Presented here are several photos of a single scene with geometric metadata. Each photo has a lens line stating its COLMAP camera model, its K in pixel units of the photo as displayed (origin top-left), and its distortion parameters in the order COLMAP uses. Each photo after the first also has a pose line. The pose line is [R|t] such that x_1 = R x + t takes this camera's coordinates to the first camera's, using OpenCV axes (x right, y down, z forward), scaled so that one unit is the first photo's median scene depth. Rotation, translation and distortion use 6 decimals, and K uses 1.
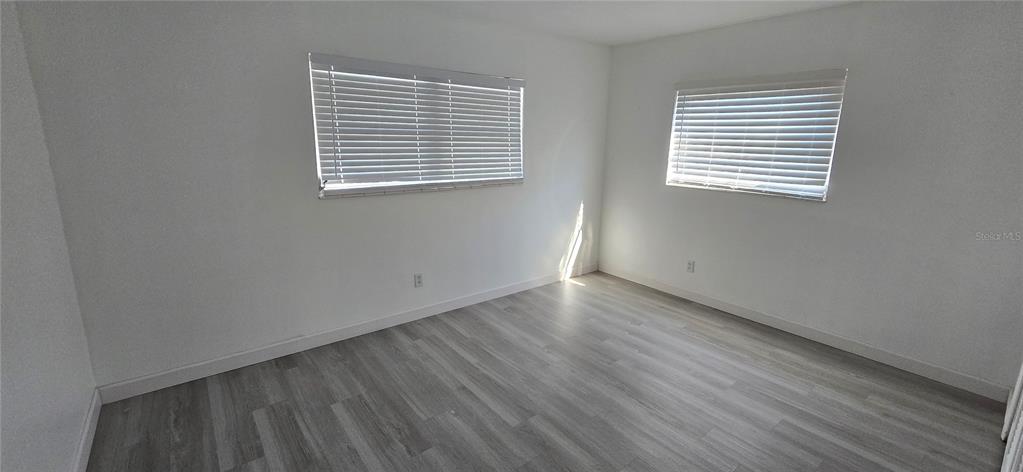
lens RADIAL K [[416.5, 0, 510.7], [0, 416.5, 225.7], [0, 0, 1]] dist [-0.002434, -0.000361]
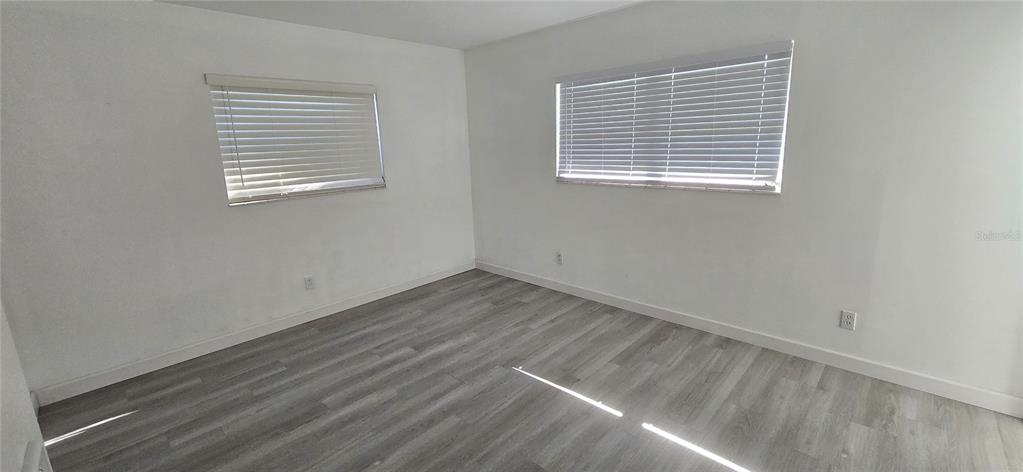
lens RADIAL K [[416.5, 0, 510.7], [0, 416.5, 225.7], [0, 0, 1]] dist [-0.002434, -0.000361]
pose [[0.130893, 0.178177, -0.975254, 0.849082], [-0.167594, 0.973536, 0.155369, -0.110526], [0.977128, 0.143110, 0.157290, 0.628210]]
